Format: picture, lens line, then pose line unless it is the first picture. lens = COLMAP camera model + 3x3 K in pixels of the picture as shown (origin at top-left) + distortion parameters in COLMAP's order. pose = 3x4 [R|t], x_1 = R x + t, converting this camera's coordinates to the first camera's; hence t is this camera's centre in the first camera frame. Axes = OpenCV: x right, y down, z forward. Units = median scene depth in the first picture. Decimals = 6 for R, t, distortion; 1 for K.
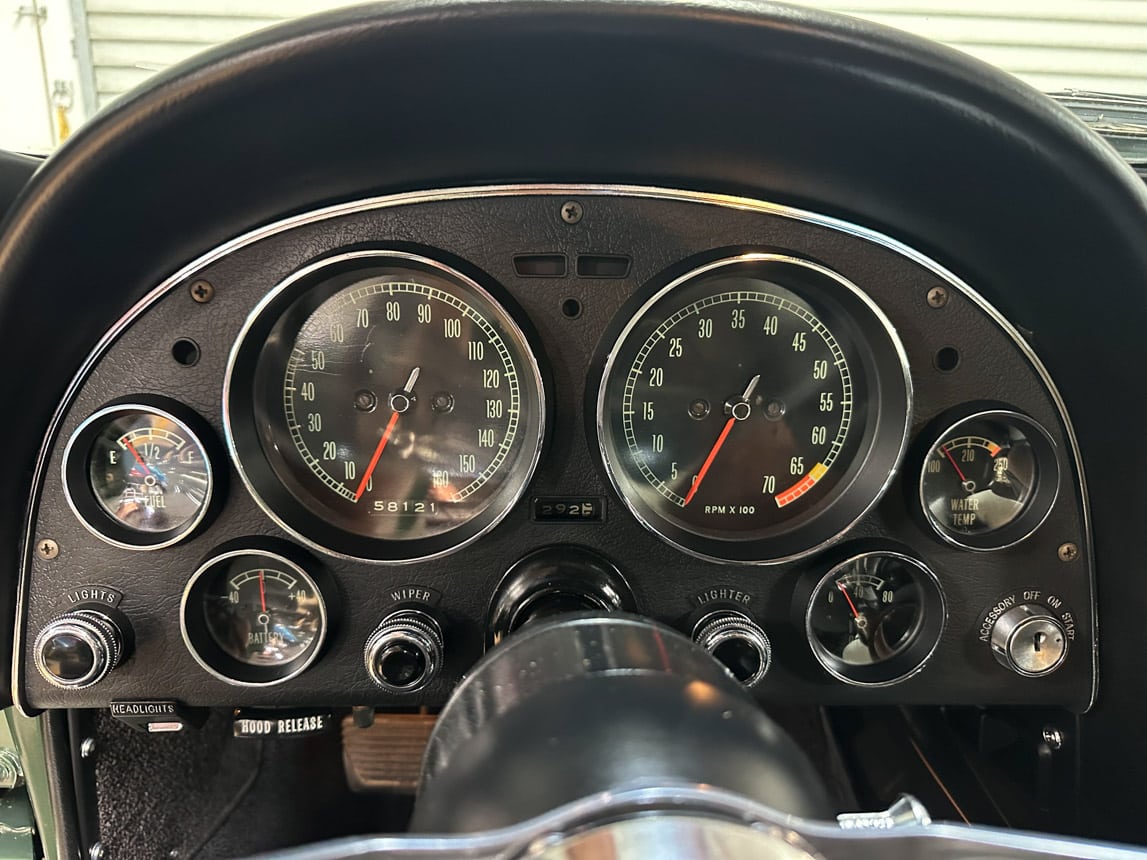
lens RADIAL K [[804.6, 0, 573.5], [0, 804.6, 430.0], [0, 0, 1]] dist [0.109440, -0.181878]
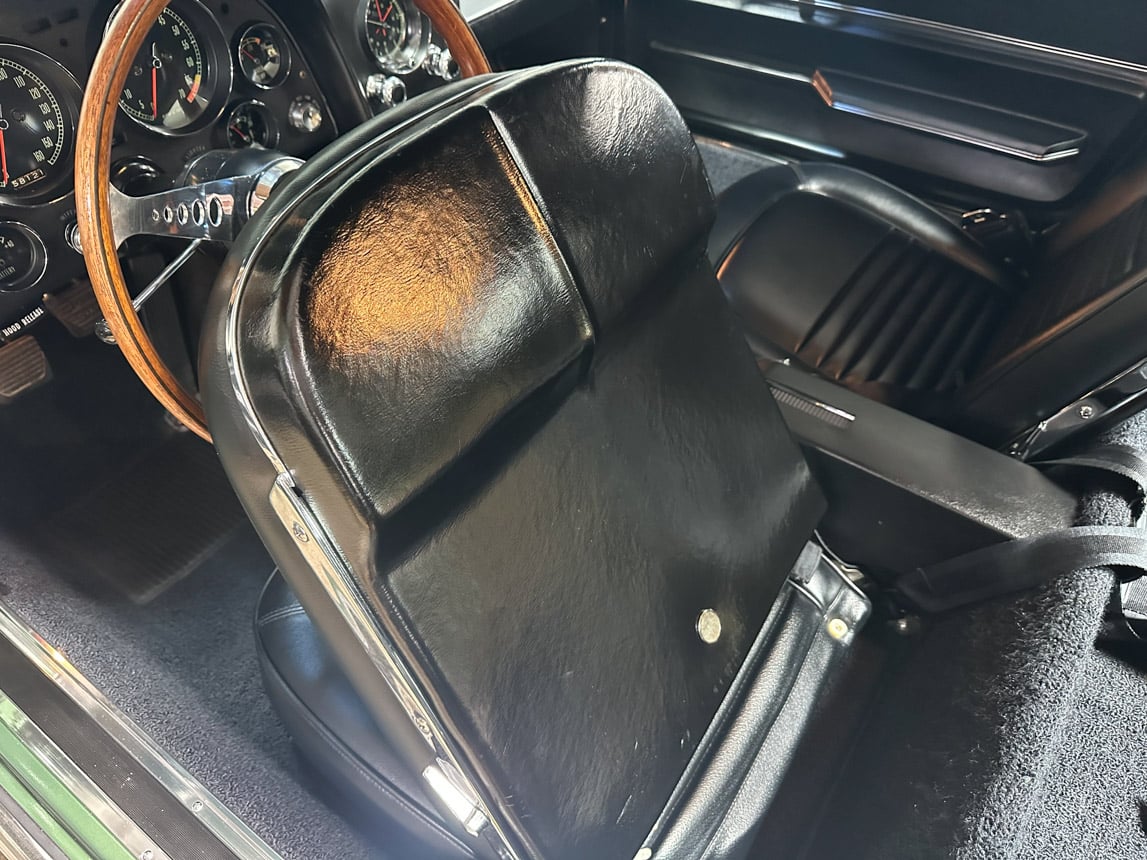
lens RADIAL K [[819.5, 0, 580.1], [0, 819.5, 429.2], [0, 0, 1]] dist [-0.000841, -0.006761]
pose [[0.598381, -0.599483, 0.531564, -0.842016], [0.254643, 0.771346, 0.583251, -0.251588], [-0.759669, -0.213647, 0.614213, -1.370733]]
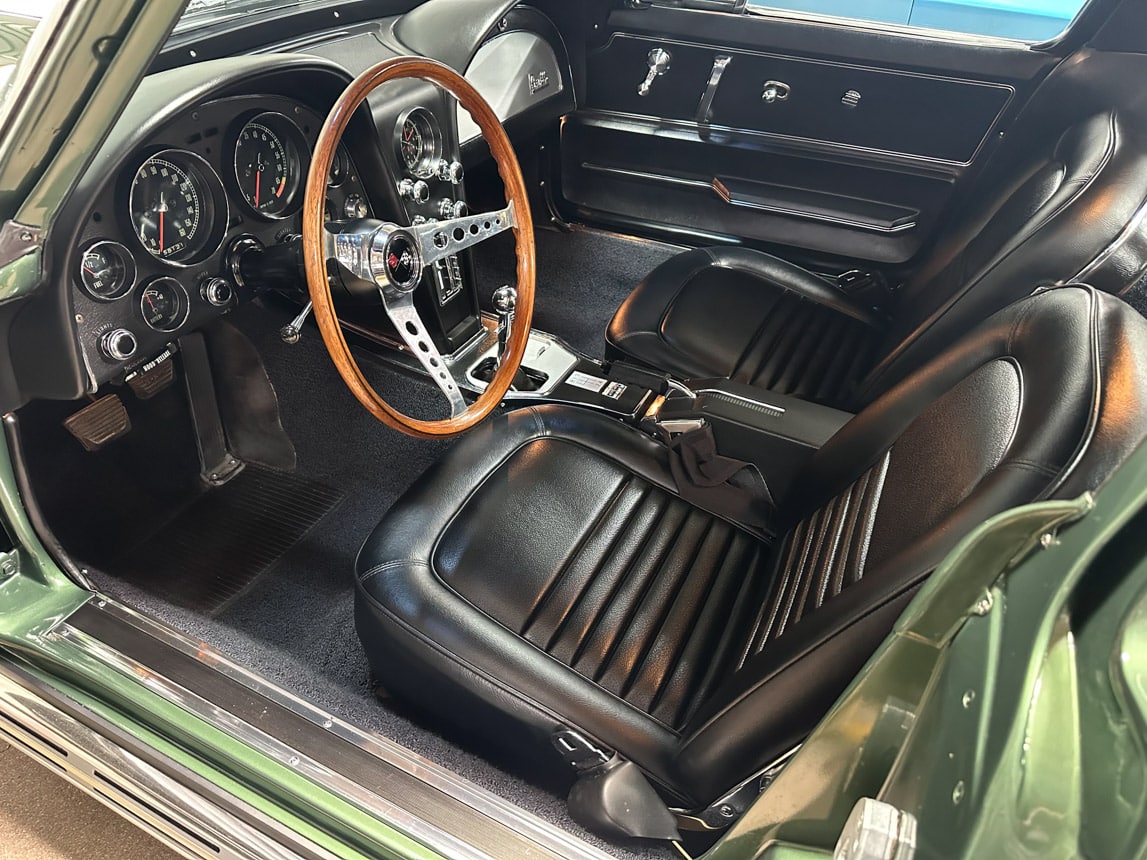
lens RADIAL K [[804.6, 0, 573.5], [0, 804.6, 430.0], [0, 0, 1]] dist [0.109440, -0.181878]
pose [[0.483102, -0.547700, 0.683109, -1.729974], [0.252351, 0.834184, 0.490363, -0.385567], [-0.838410, -0.064512, 0.541209, -1.544900]]
